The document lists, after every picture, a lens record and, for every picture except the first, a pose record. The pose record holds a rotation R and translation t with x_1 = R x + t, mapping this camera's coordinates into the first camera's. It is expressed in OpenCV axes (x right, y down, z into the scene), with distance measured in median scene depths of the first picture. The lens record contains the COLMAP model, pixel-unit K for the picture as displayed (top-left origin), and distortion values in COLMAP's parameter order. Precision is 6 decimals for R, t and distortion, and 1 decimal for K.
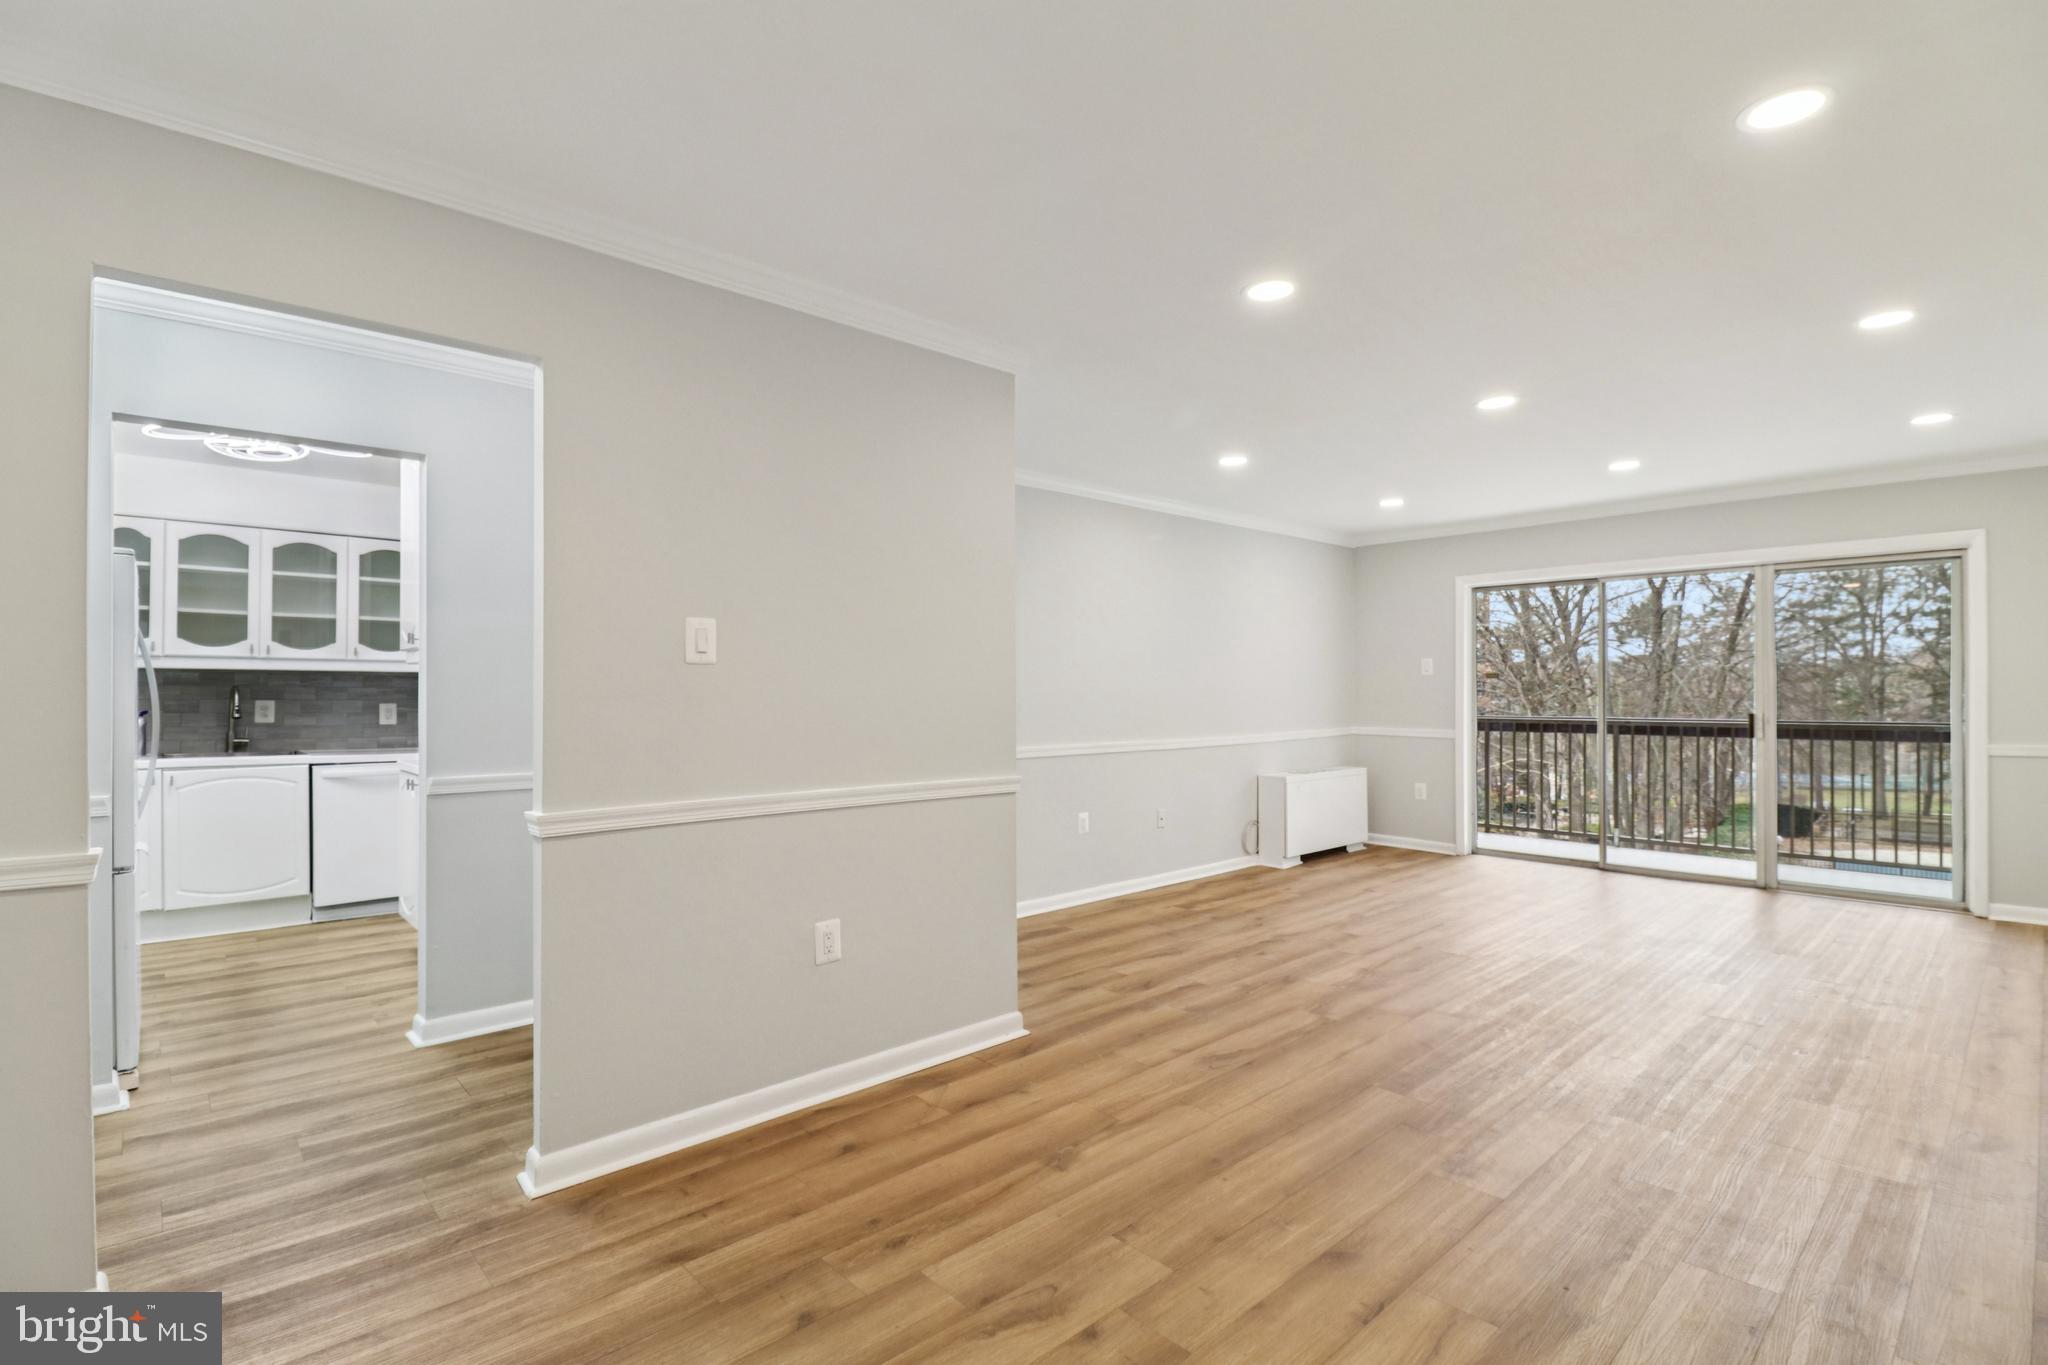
lens RADIAL K [[968.5, 0, 1007.8], [0, 968.5, 684.0], [0, 0, 1]] dist [-0.002914, -0.006771]
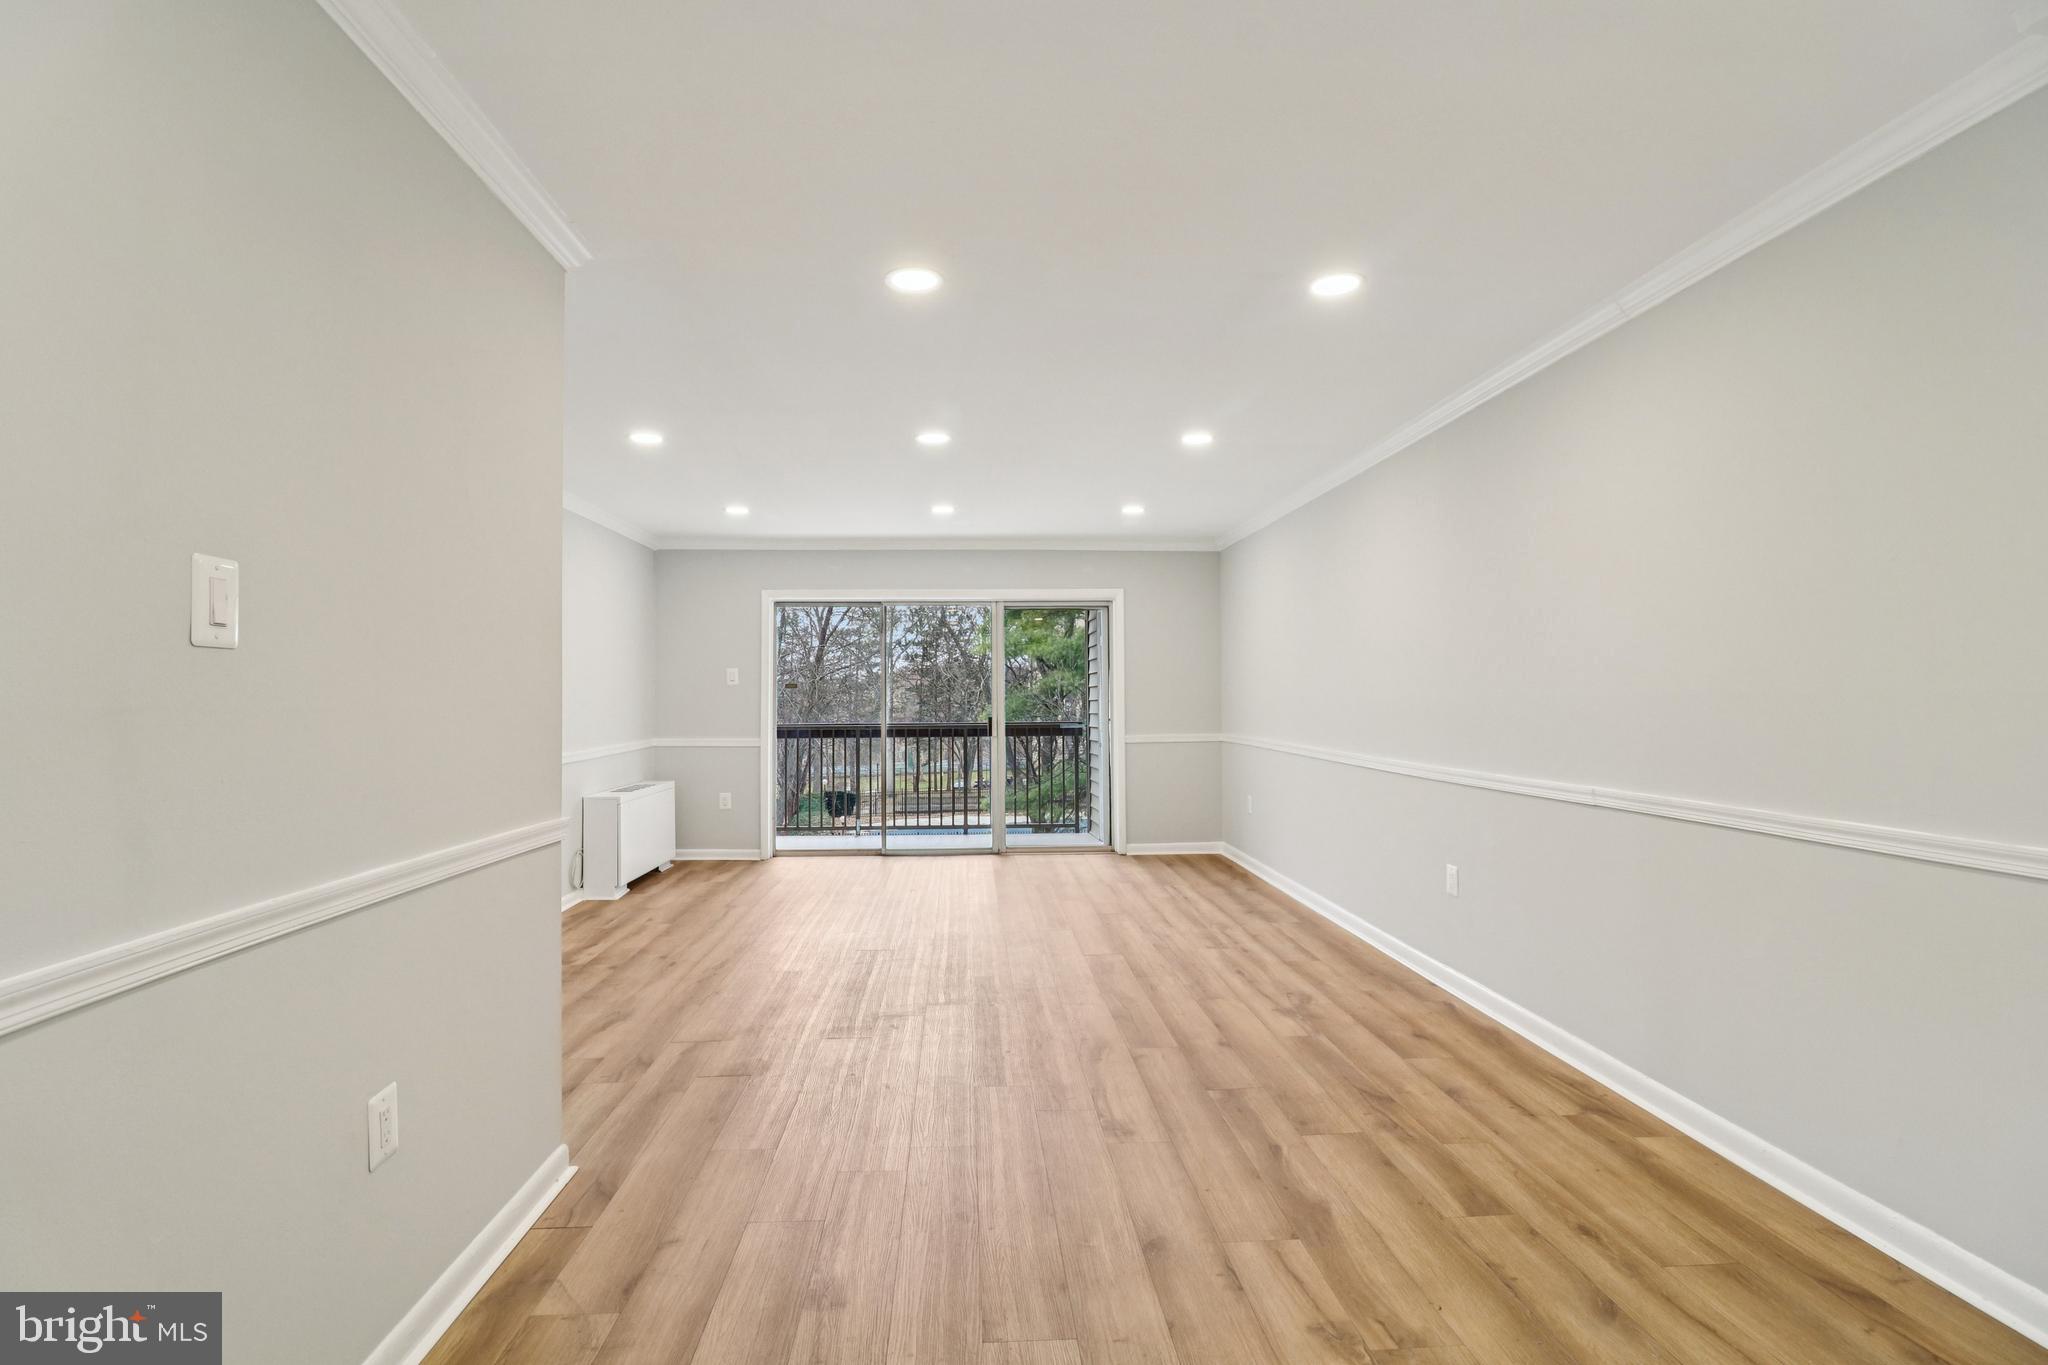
lens RADIAL K [[968.5, 0, 1013.4], [0, 968.5, 674.2], [0, 0, 1]] dist [-0.002914, -0.006771]
pose [[0.632387, 0.017987, 0.774444, -0.206453], [-0.001229, 0.999752, -0.022217, 0.001828], [-0.774652, 0.013097, 0.632252, 0.167433]]
